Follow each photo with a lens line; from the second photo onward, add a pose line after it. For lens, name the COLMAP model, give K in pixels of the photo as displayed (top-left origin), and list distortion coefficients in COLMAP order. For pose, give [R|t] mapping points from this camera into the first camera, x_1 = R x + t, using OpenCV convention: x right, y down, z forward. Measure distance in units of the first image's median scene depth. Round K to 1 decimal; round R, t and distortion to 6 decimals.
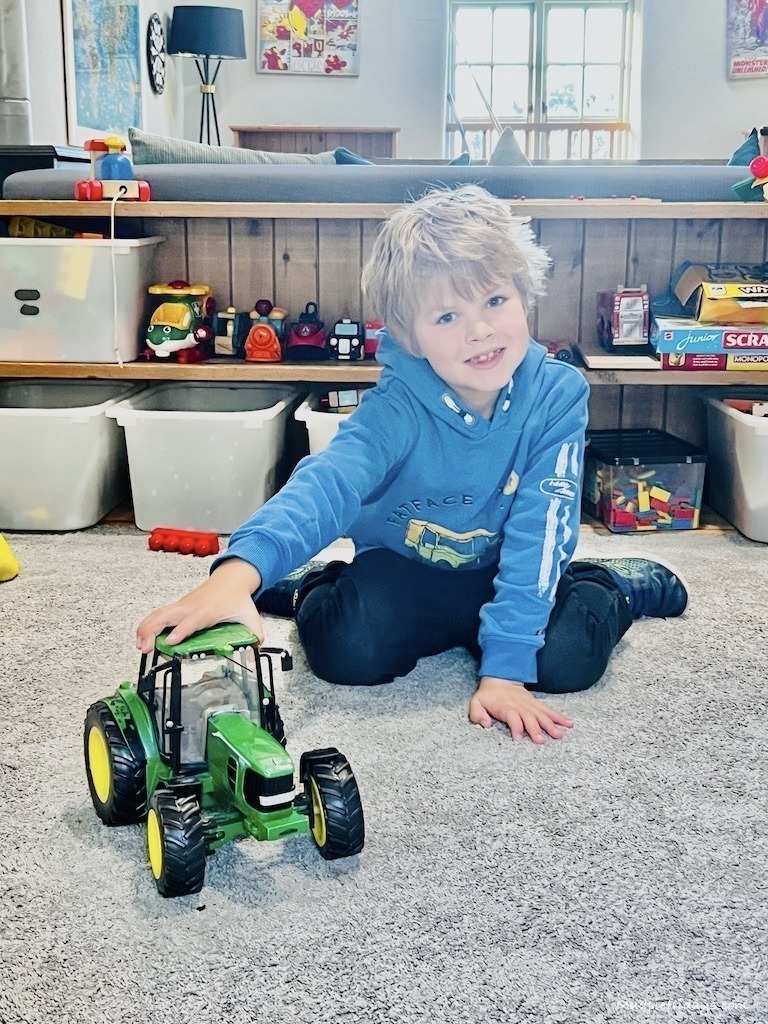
lens RADIAL K [[1327.9, 0, 384.9], [0, 1327.9, 511.4], [0, 0, 1]] dist [0.032528, 0.000000]
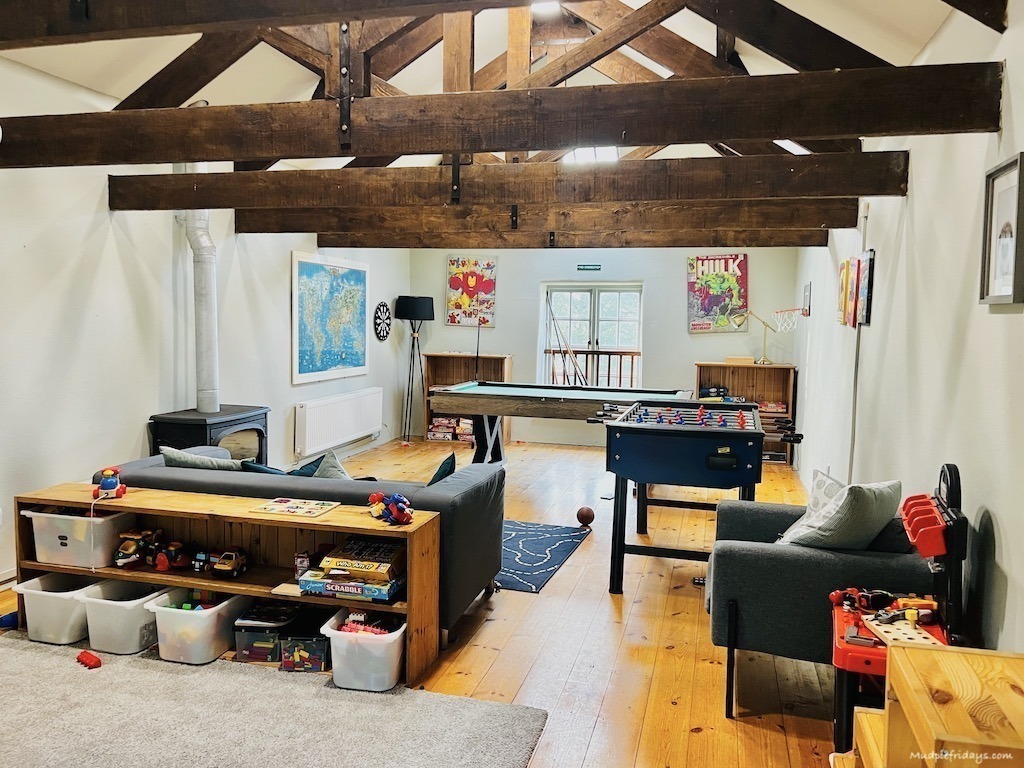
lens RADIAL K [[762.7, 0, 513.3], [0, 762.7, 383.7], [0, 0, 1]] dist [-0.006593, -0.001735]
pose [[0.979684, 0.029797, -0.198321, 0.230058], [-0.059918, 0.987221, -0.147662, -0.084367], [0.191387, 0.156546, 0.968950, -0.055820]]
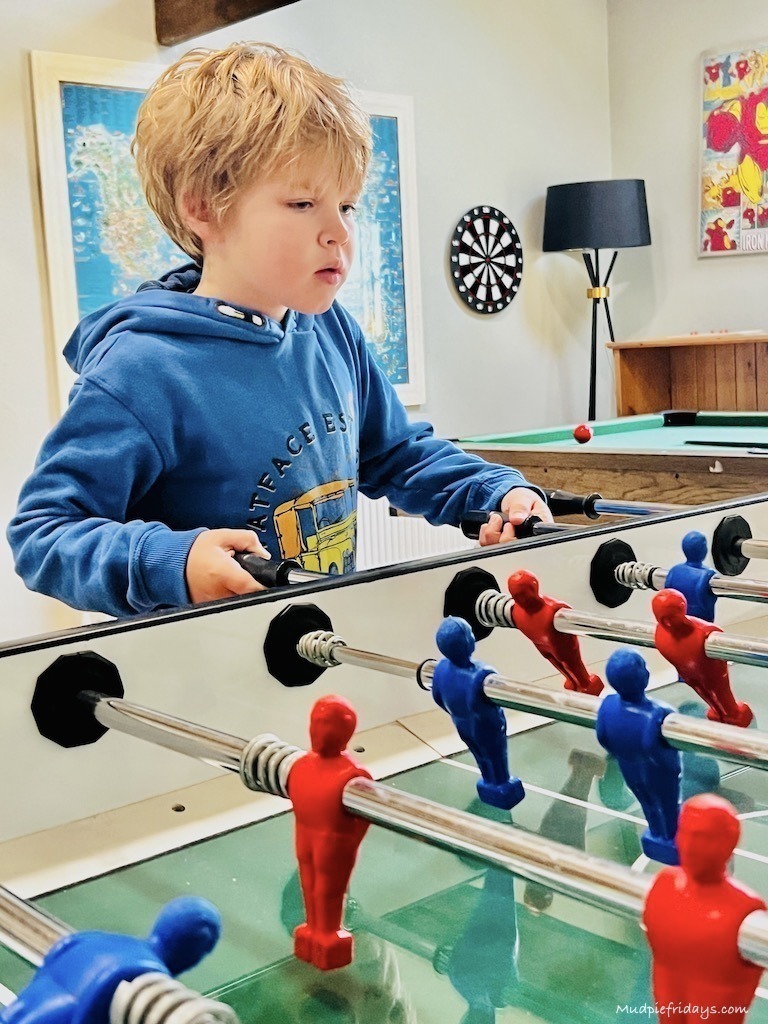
lens RADIAL K [[1327.9, 0, 381.9], [0, 1327.9, 509.0], [0, 0, 1]] dist [0.032528, 0.000000]
pose [[0.713544, 0.036216, -0.699673, 0.275862], [-0.101961, 0.993399, -0.052562, -0.148997], [0.693151, 0.108845, 0.712527, 0.415622]]
